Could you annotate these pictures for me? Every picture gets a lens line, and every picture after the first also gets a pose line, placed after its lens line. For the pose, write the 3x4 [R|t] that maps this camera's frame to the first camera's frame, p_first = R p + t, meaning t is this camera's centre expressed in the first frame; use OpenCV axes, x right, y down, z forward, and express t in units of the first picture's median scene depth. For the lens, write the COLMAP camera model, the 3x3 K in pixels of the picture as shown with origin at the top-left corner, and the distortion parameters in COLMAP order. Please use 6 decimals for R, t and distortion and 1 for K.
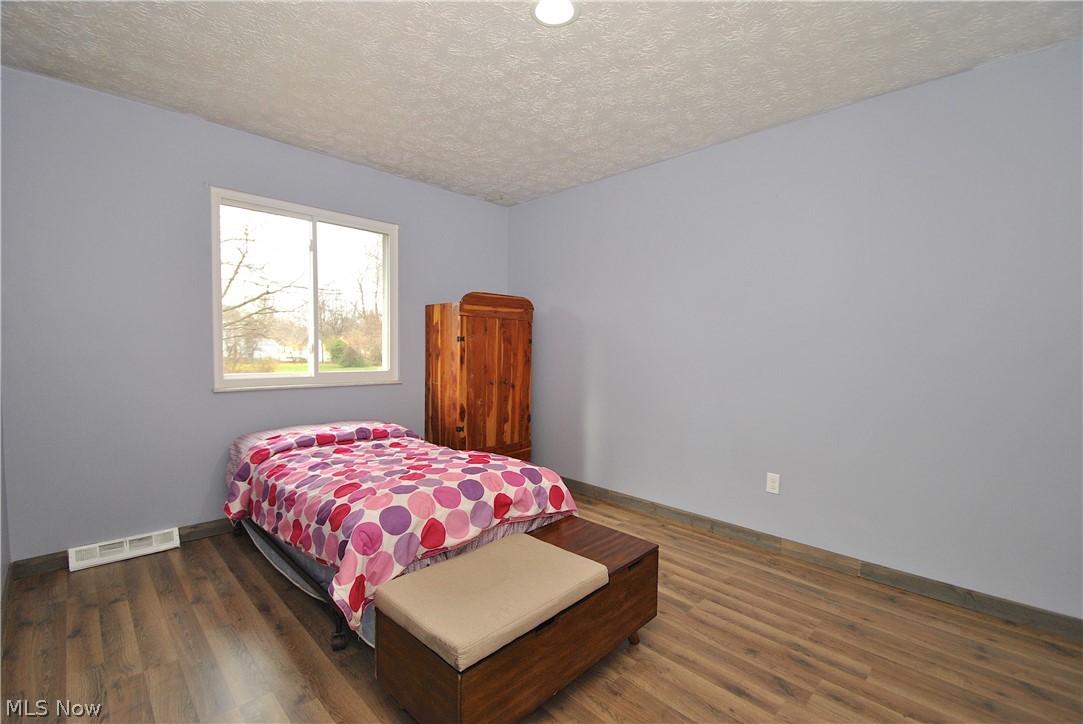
lens RADIAL K [[469.9, 0, 532.0], [0, 469.9, 365.9], [0, 0, 1]] dist [-0.003121, -0.005466]
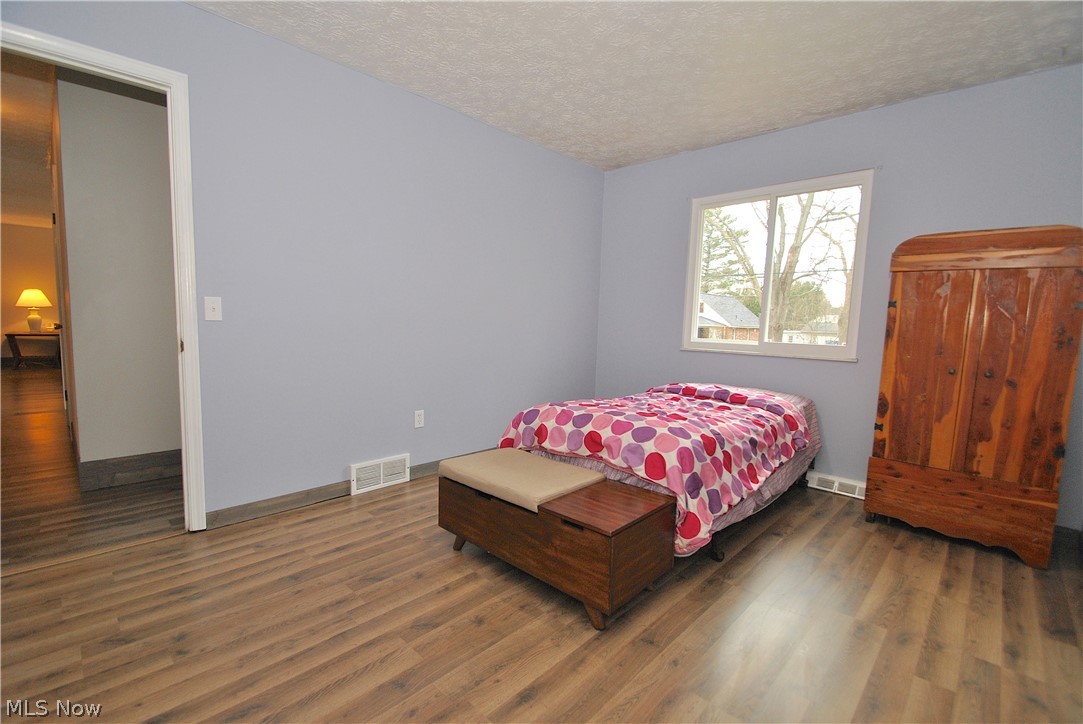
lens RADIAL K [[469.9, 0, 538.9], [0, 469.9, 363.6], [0, 0, 1]] dist [-0.003121, -0.005466]
pose [[0.033461, 0.077795, -0.996408, 0.564267], [-0.068814, 0.994779, 0.075357, 0.016646], [0.997068, 0.066045, 0.038640, 0.434579]]
